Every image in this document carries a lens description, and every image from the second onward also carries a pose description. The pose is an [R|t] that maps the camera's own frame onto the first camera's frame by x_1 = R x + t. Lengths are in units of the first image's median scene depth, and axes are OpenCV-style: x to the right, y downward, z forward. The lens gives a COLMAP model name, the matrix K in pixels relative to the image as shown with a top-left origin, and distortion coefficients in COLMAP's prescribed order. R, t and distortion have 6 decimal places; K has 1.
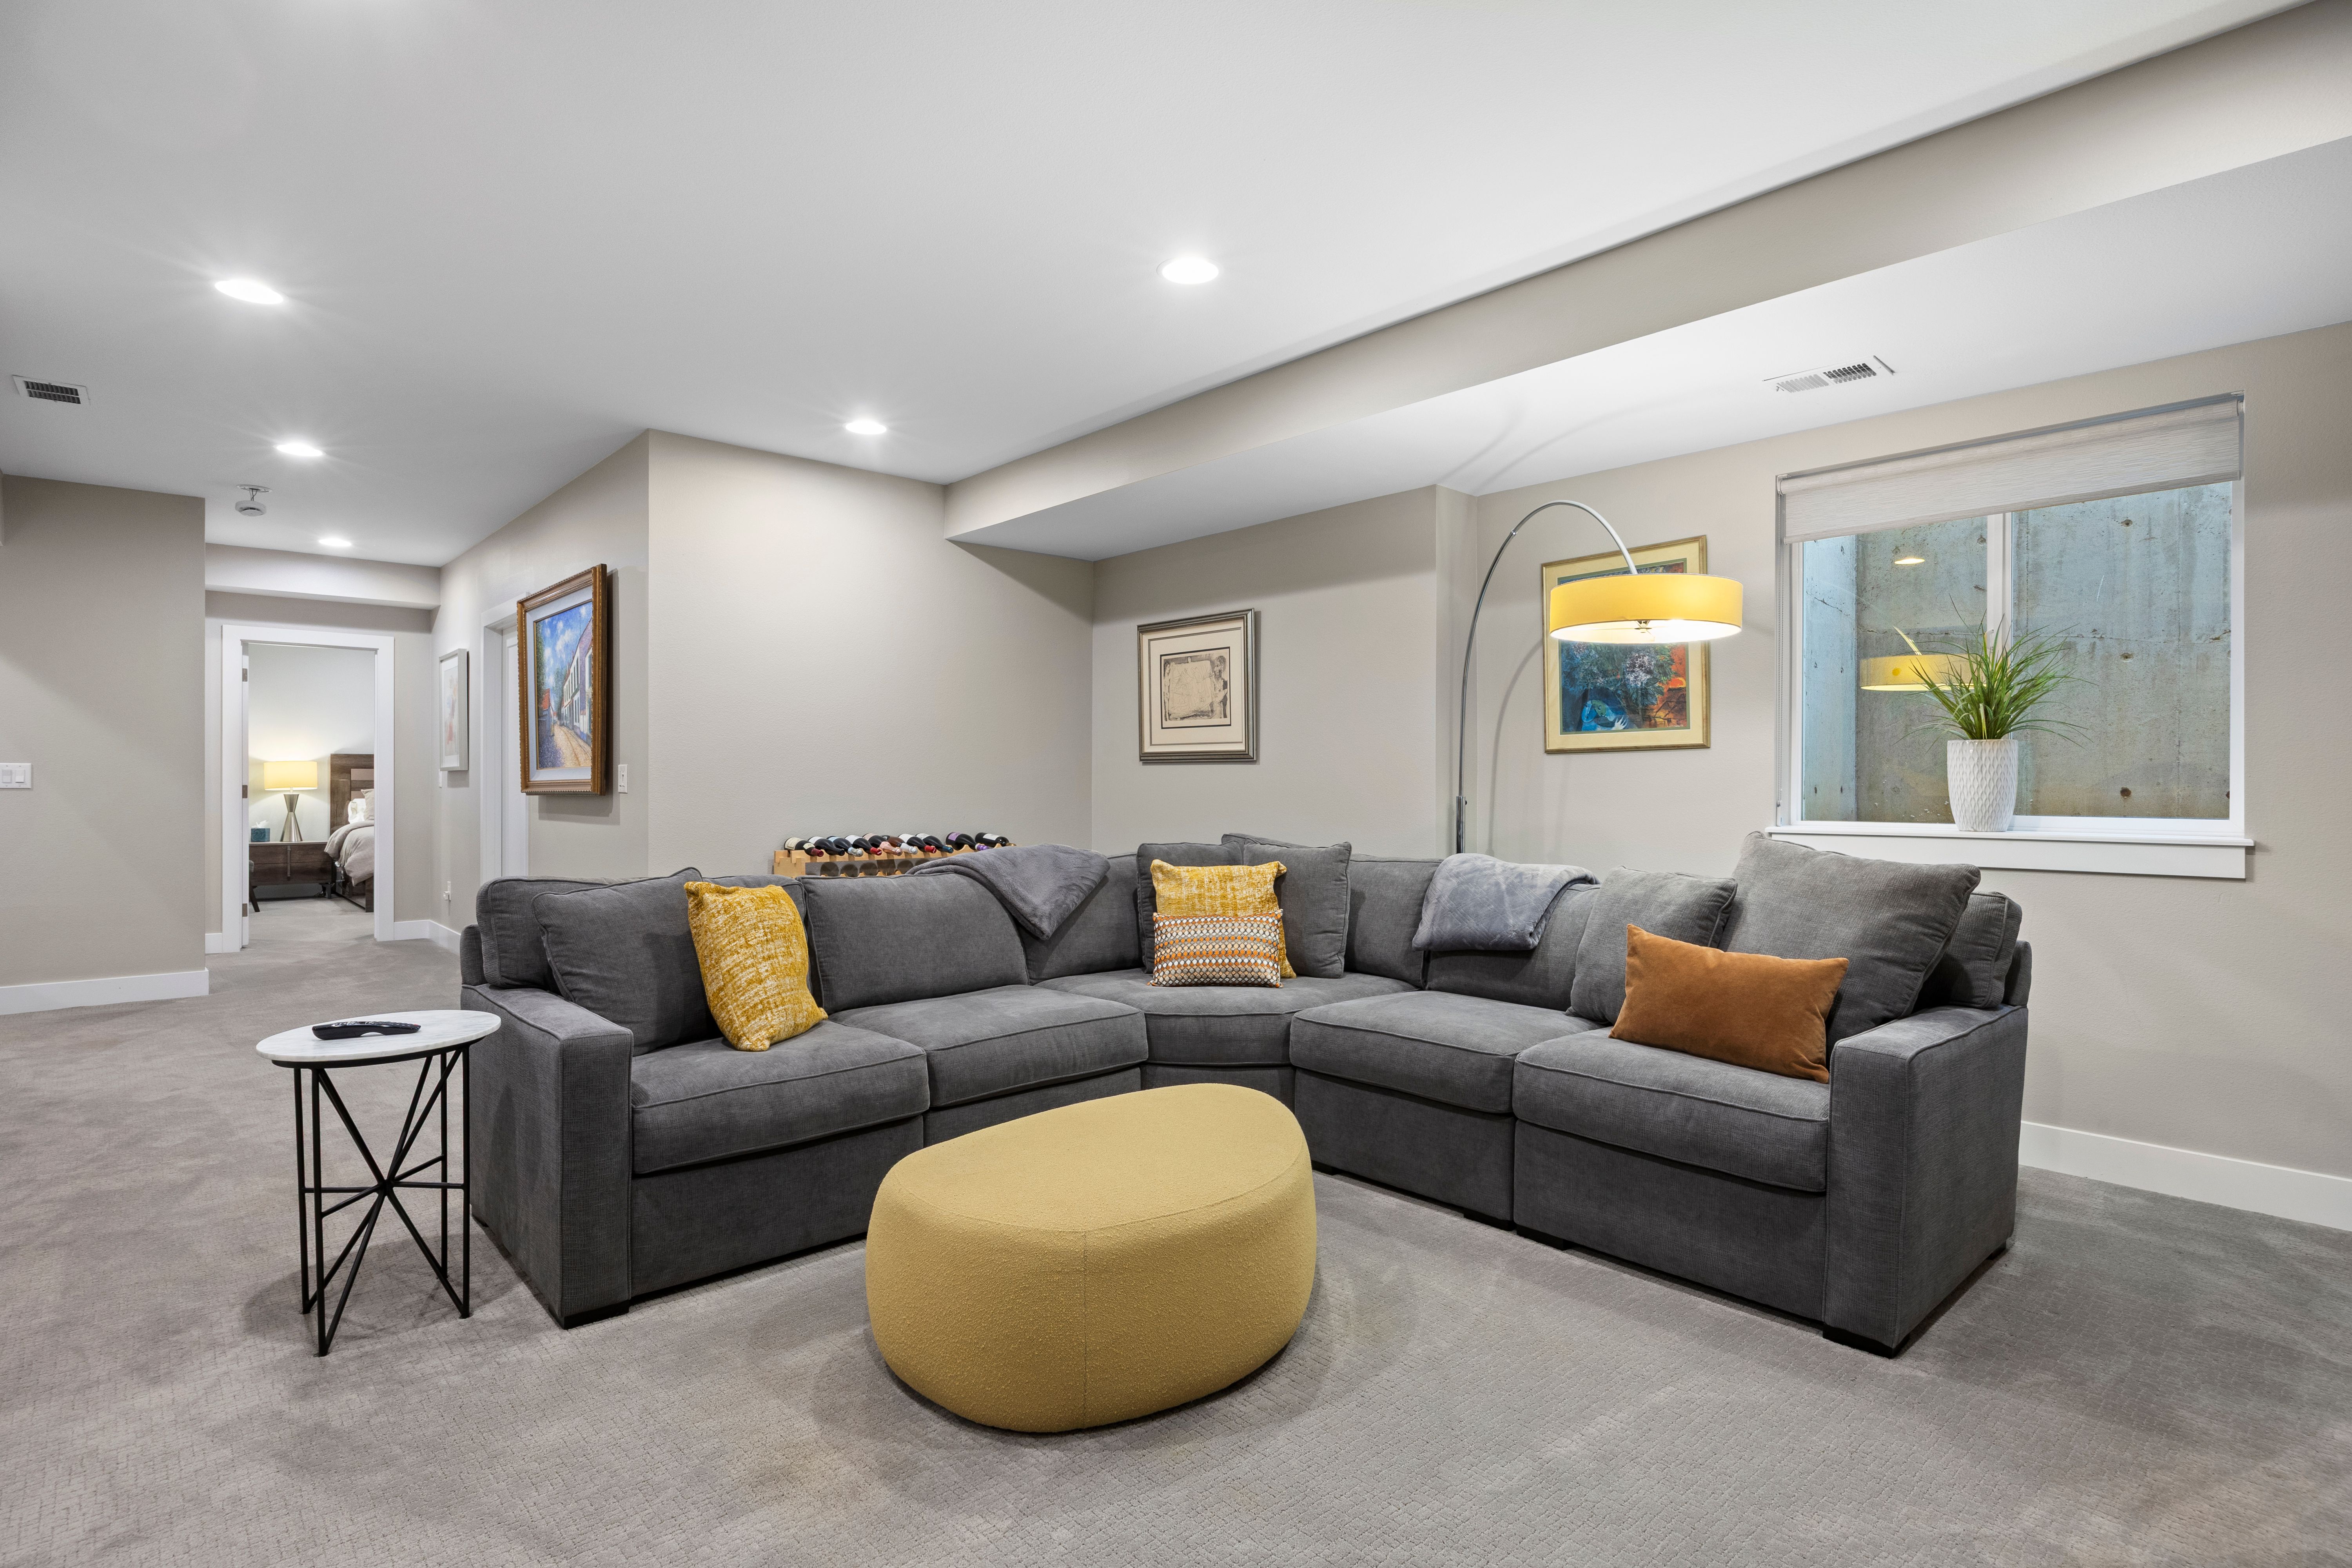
lens RADIAL K [[1183.1, 0, 1182.1], [0, 1183.1, 790.2], [0, 0, 1]] dist [-0.012901, -0.000080]
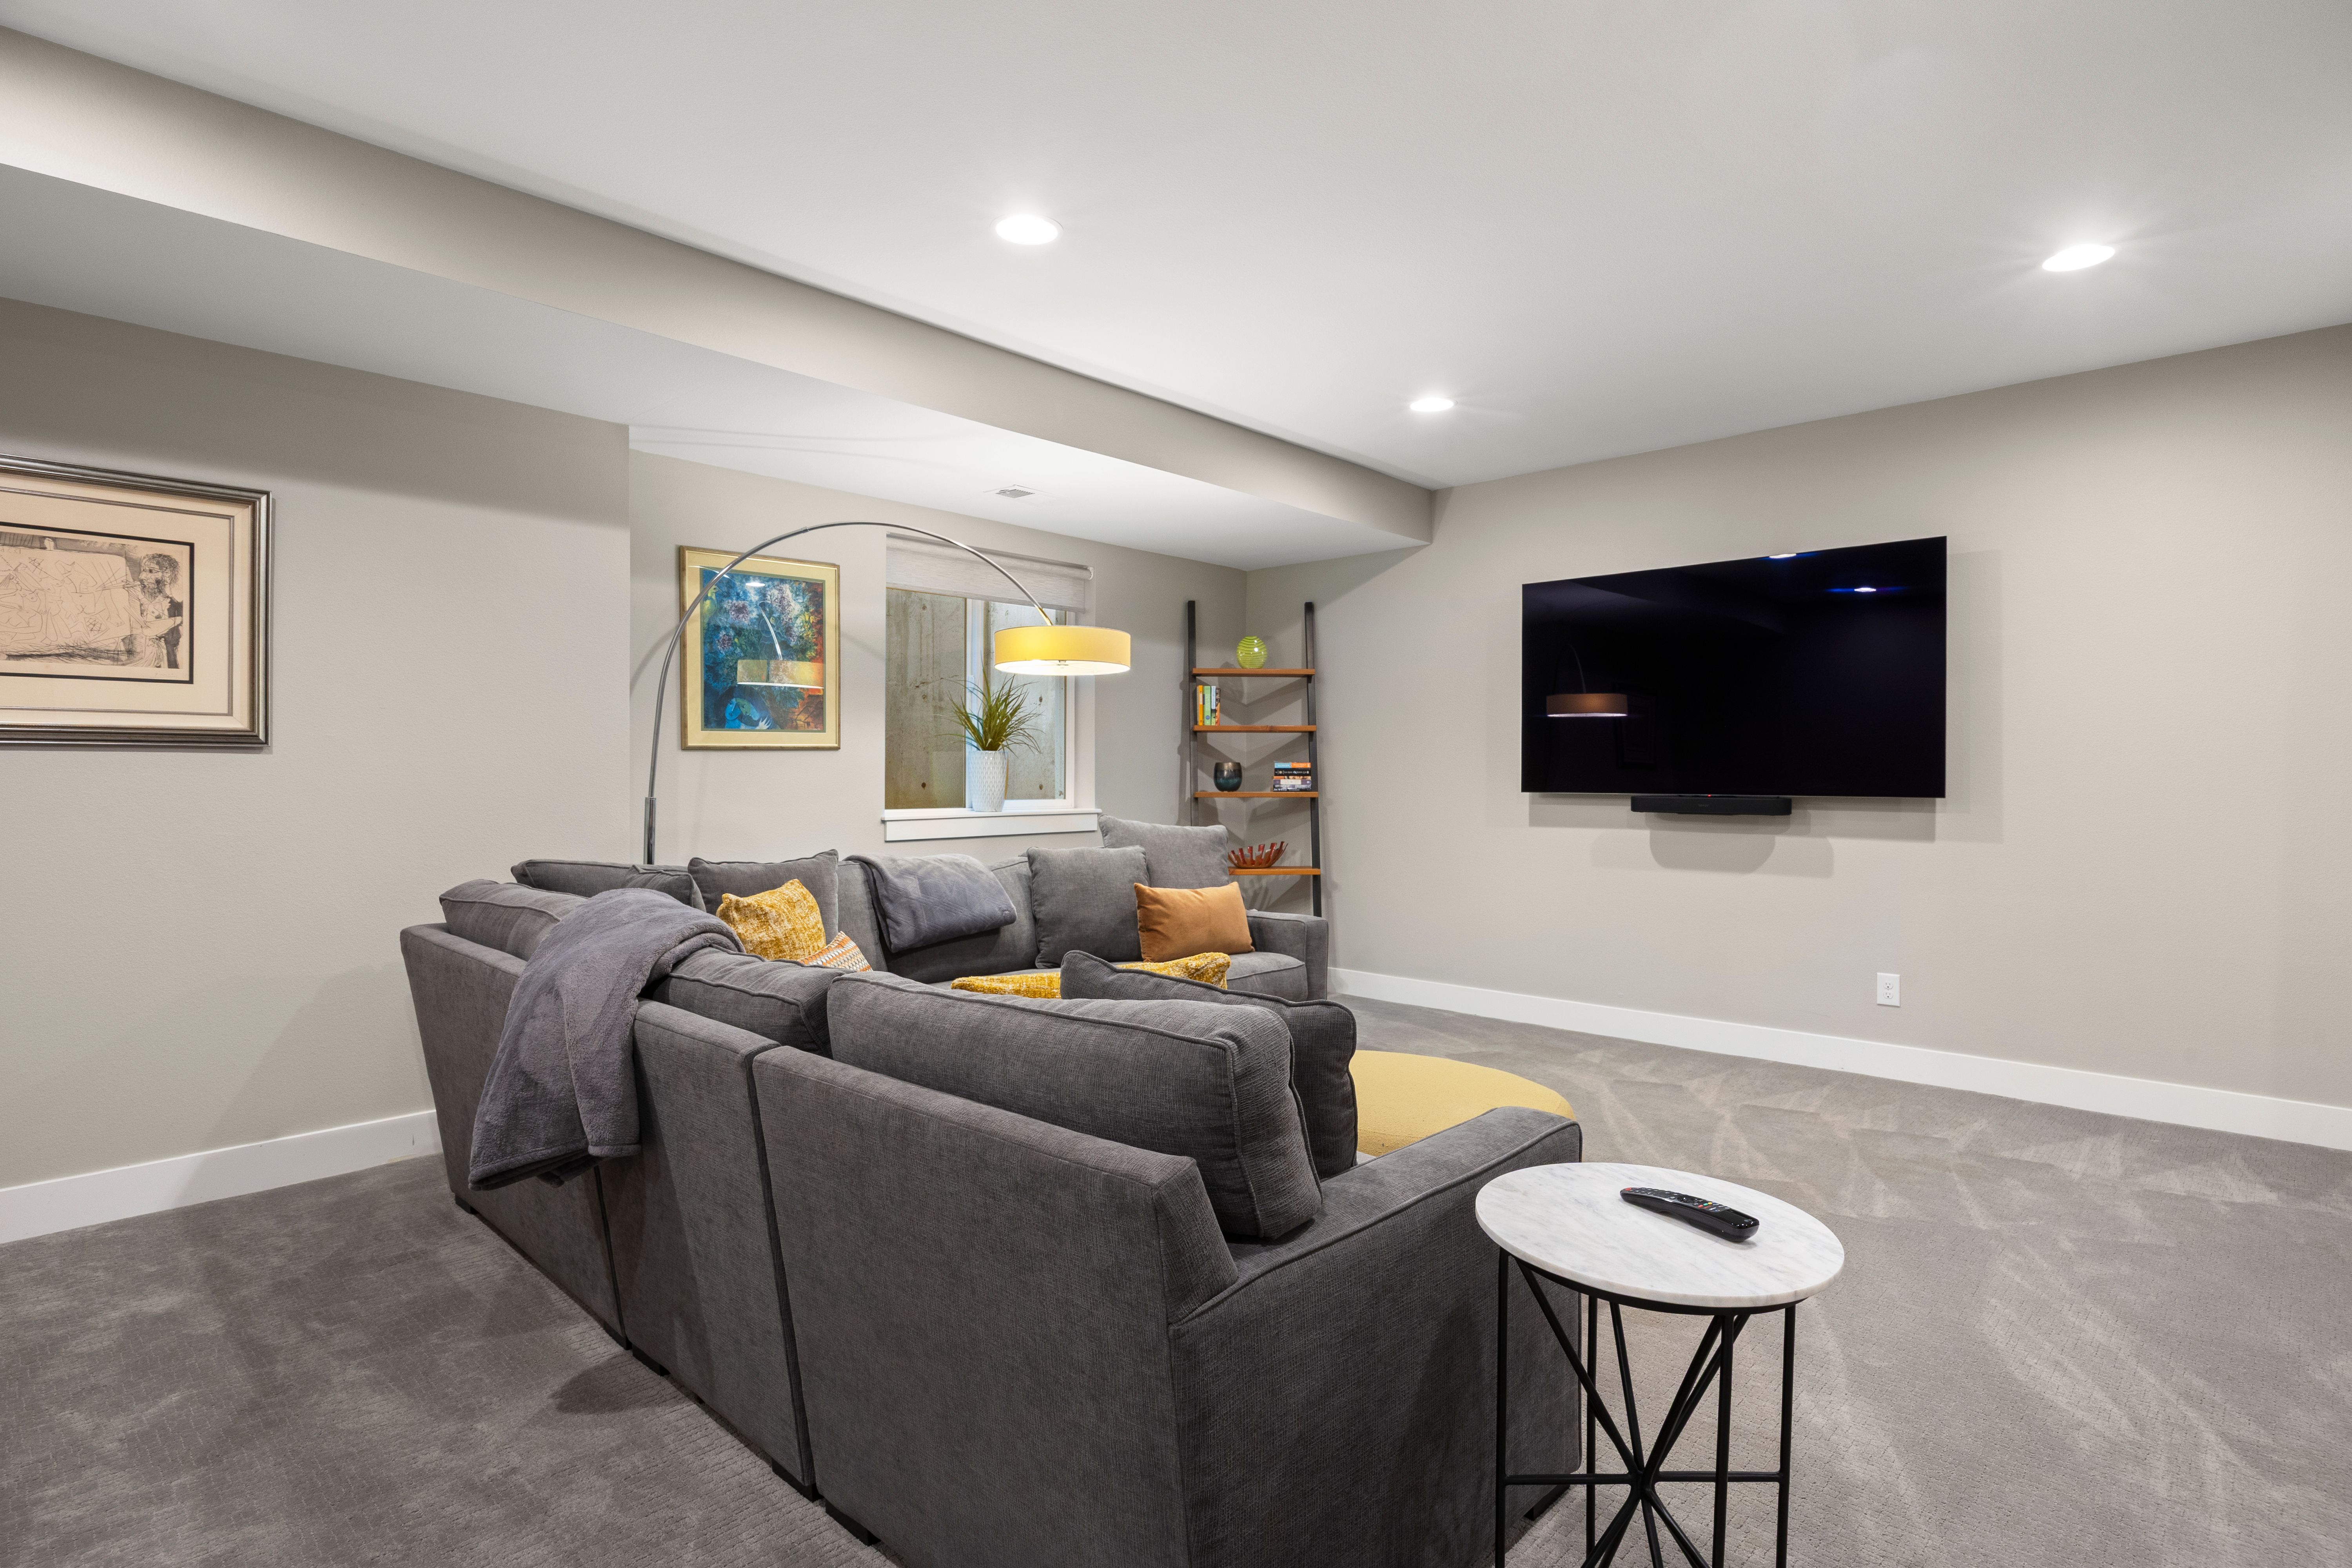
lens RADIAL K [[1195.2, 0, 1168.2], [0, 1195.2, 777.6], [0, 0, 1]] dist [-0.007007, -0.001745]
pose [[-0.071858, -0.004979, 0.997402, -0.691201], [0.003926, 0.999978, 0.005275, -0.012887], [-0.997407, 0.004295, -0.071837, 0.711206]]
